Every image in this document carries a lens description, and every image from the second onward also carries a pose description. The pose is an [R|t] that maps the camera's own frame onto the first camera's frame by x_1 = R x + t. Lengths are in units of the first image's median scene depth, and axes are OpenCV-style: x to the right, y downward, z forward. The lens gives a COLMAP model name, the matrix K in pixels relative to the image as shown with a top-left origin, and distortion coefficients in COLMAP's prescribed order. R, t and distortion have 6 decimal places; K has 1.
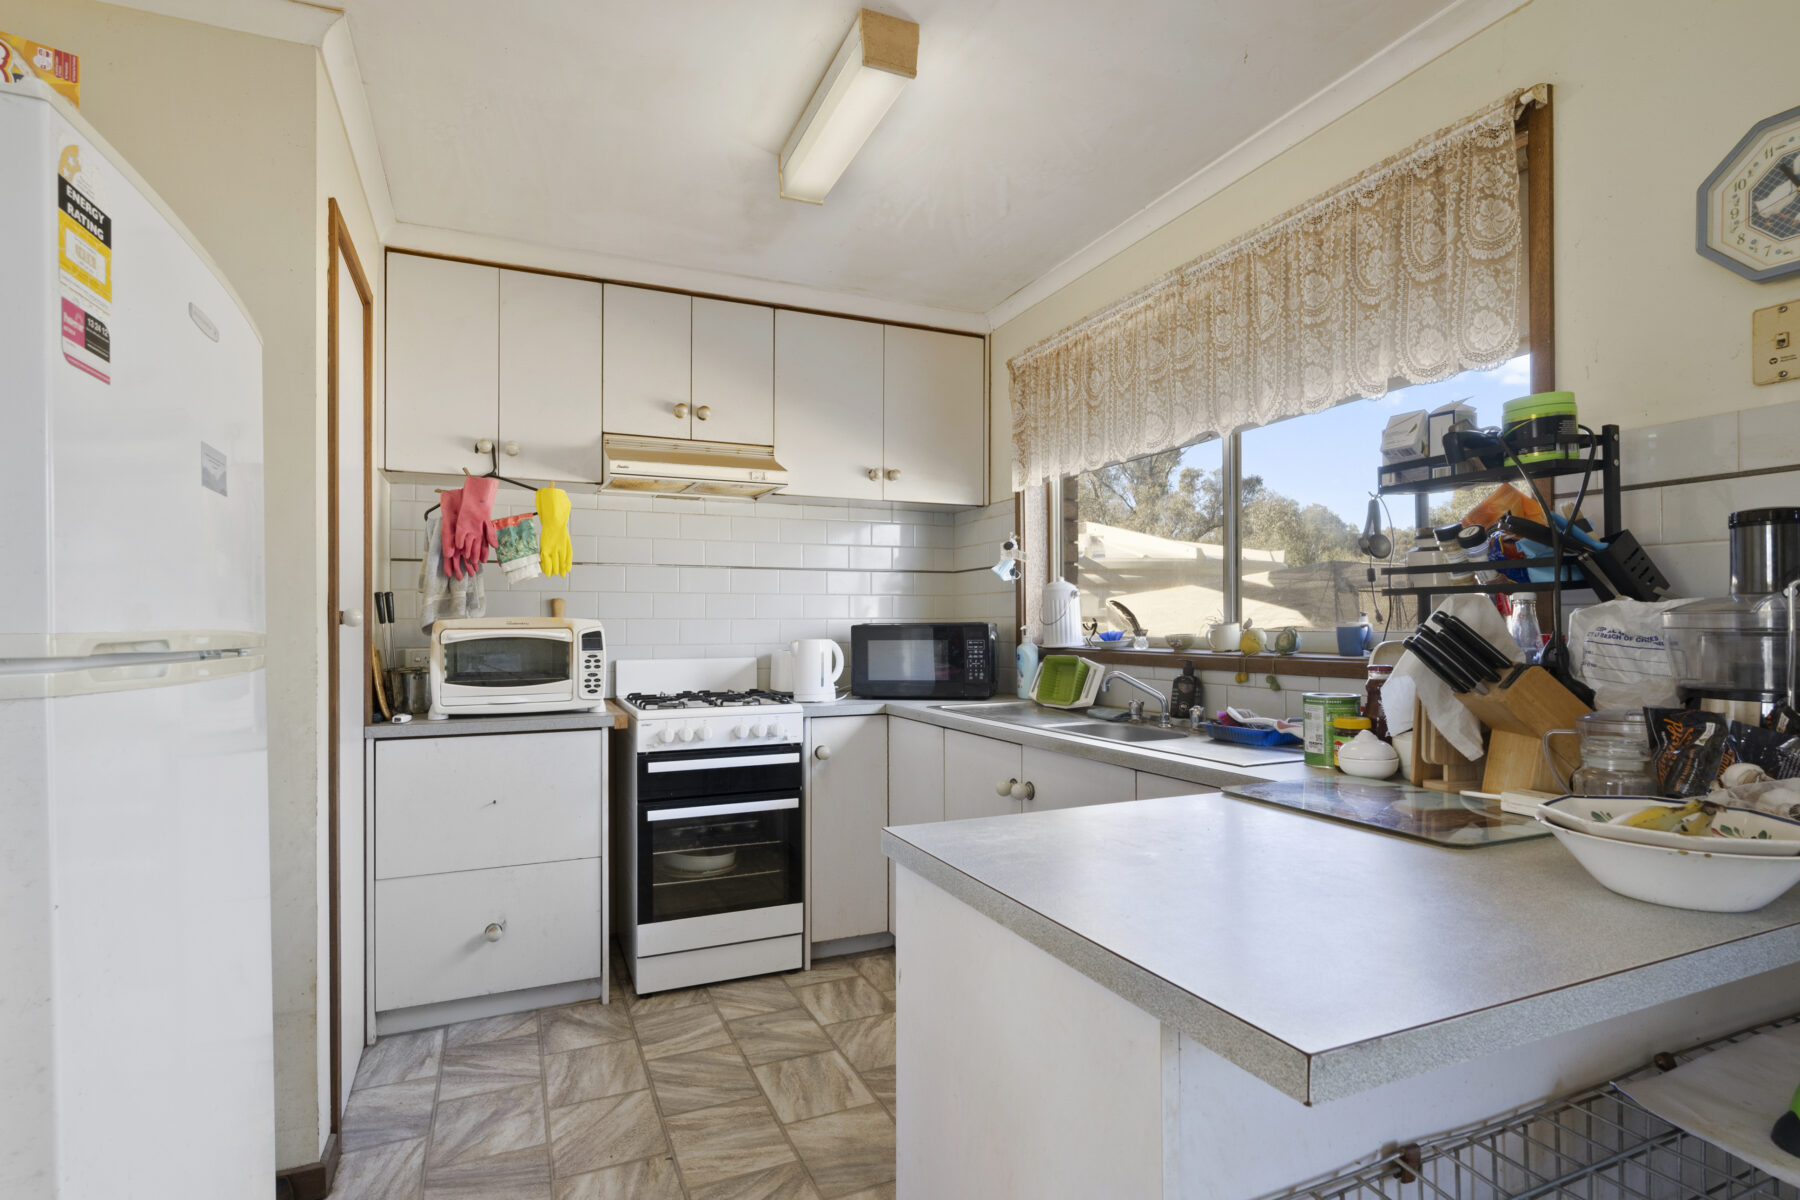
lens RADIAL K [[895.6, 0, 903.3], [0, 895.6, 603.9], [0, 0, 1]] dist [-0.003324, 0.000801]
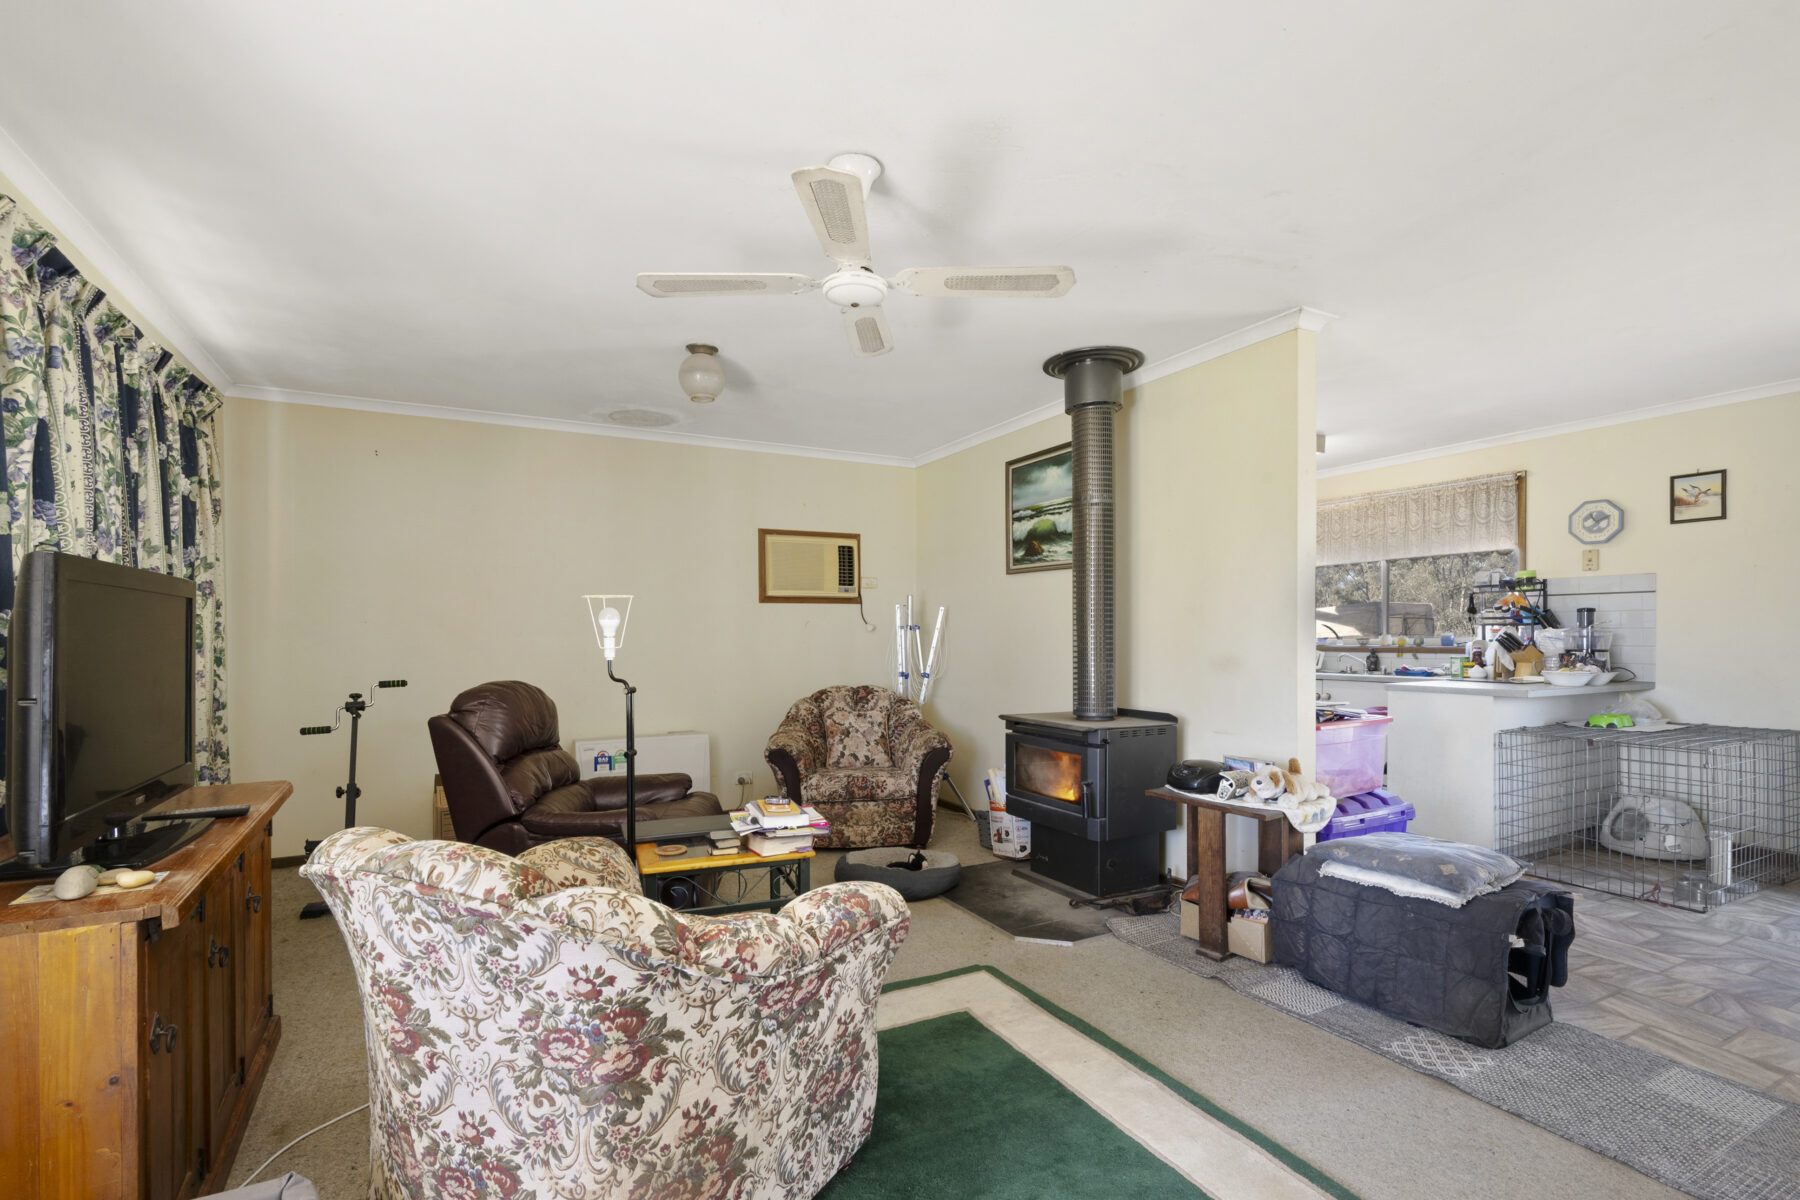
lens RADIAL K [[841.2, 0, 895.0], [0, 841.2, 619.2], [0, 0, 1]] dist [0.002335, -0.000008]
pose [[0.997341, 0.005813, 0.072637, -2.086014], [-0.006018, 0.999979, 0.002598, -0.032812], [-0.072620, -0.003028, 0.997355, -2.214417]]
